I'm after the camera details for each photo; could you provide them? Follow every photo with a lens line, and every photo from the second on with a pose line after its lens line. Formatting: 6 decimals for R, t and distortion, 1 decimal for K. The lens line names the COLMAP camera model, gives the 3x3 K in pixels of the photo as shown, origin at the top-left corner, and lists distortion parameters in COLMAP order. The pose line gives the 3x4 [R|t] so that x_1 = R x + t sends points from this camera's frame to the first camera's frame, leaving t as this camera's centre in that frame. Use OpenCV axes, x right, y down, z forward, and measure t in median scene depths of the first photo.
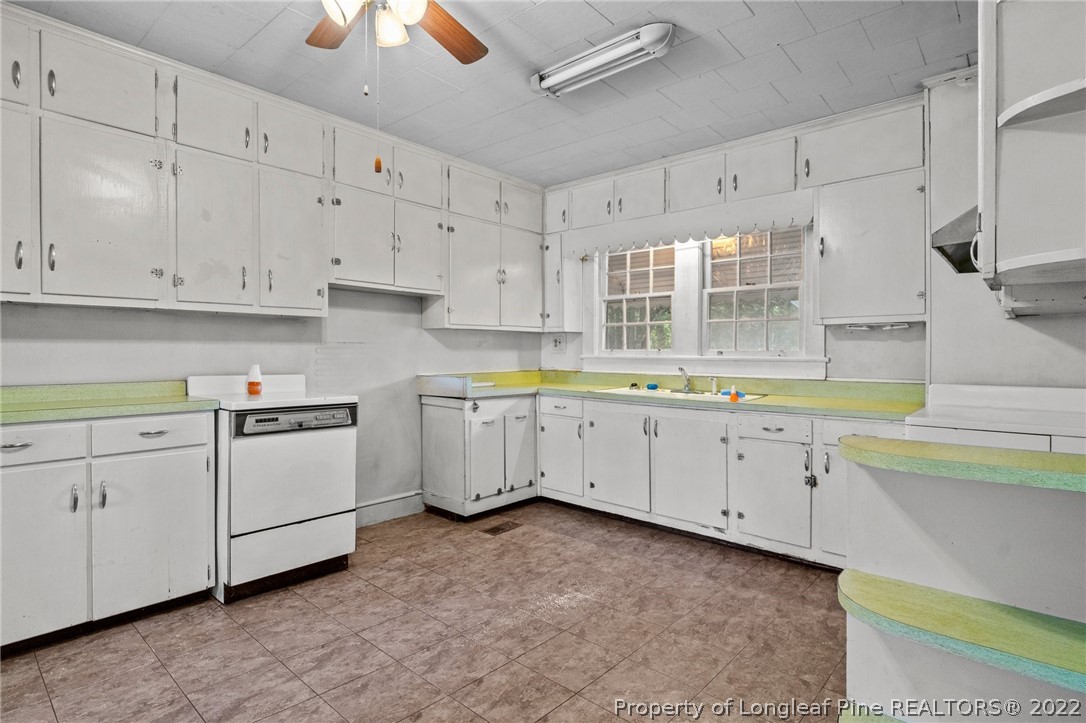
lens RADIAL K [[553.6, 0, 542.3], [0, 553.6, 352.7], [0, 0, 1]] dist [-0.003022, 0.000310]
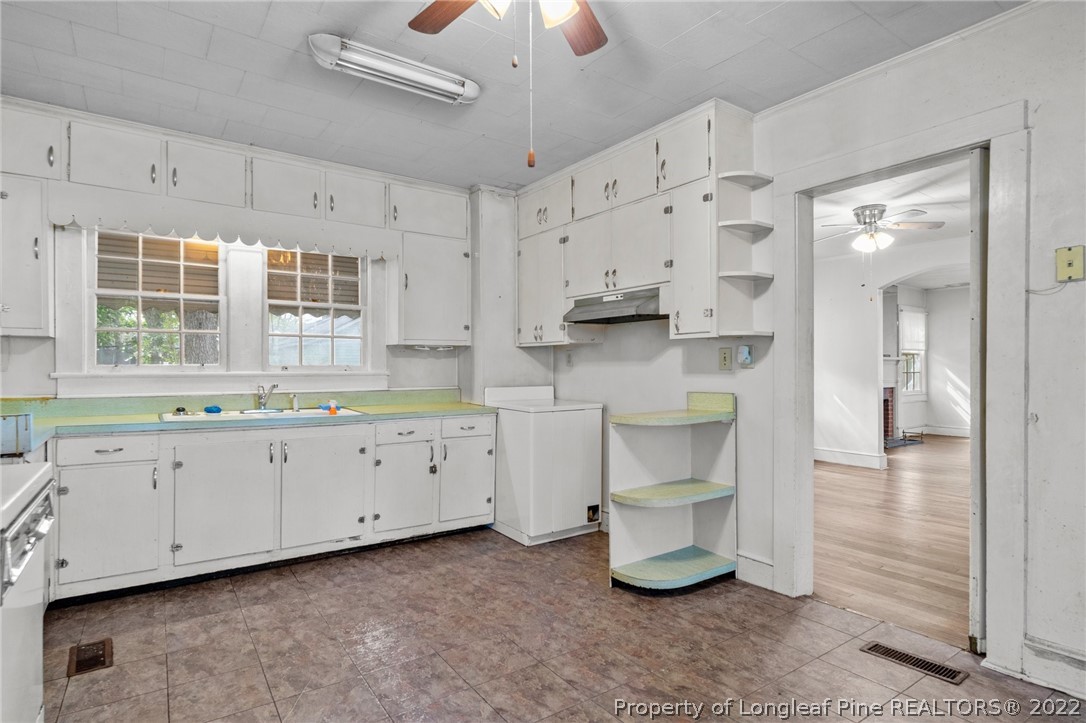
lens RADIAL K [[557.4, 0, 538.4], [0, 557.4, 360.3], [0, 0, 1]] dist [-0.002400, 0.000216]
pose [[0.236364, 0.008668, 0.971626, -0.624471], [0.003079, 0.999949, -0.009670, -0.003107], [-0.971660, 0.005277, 0.236325, 0.419656]]
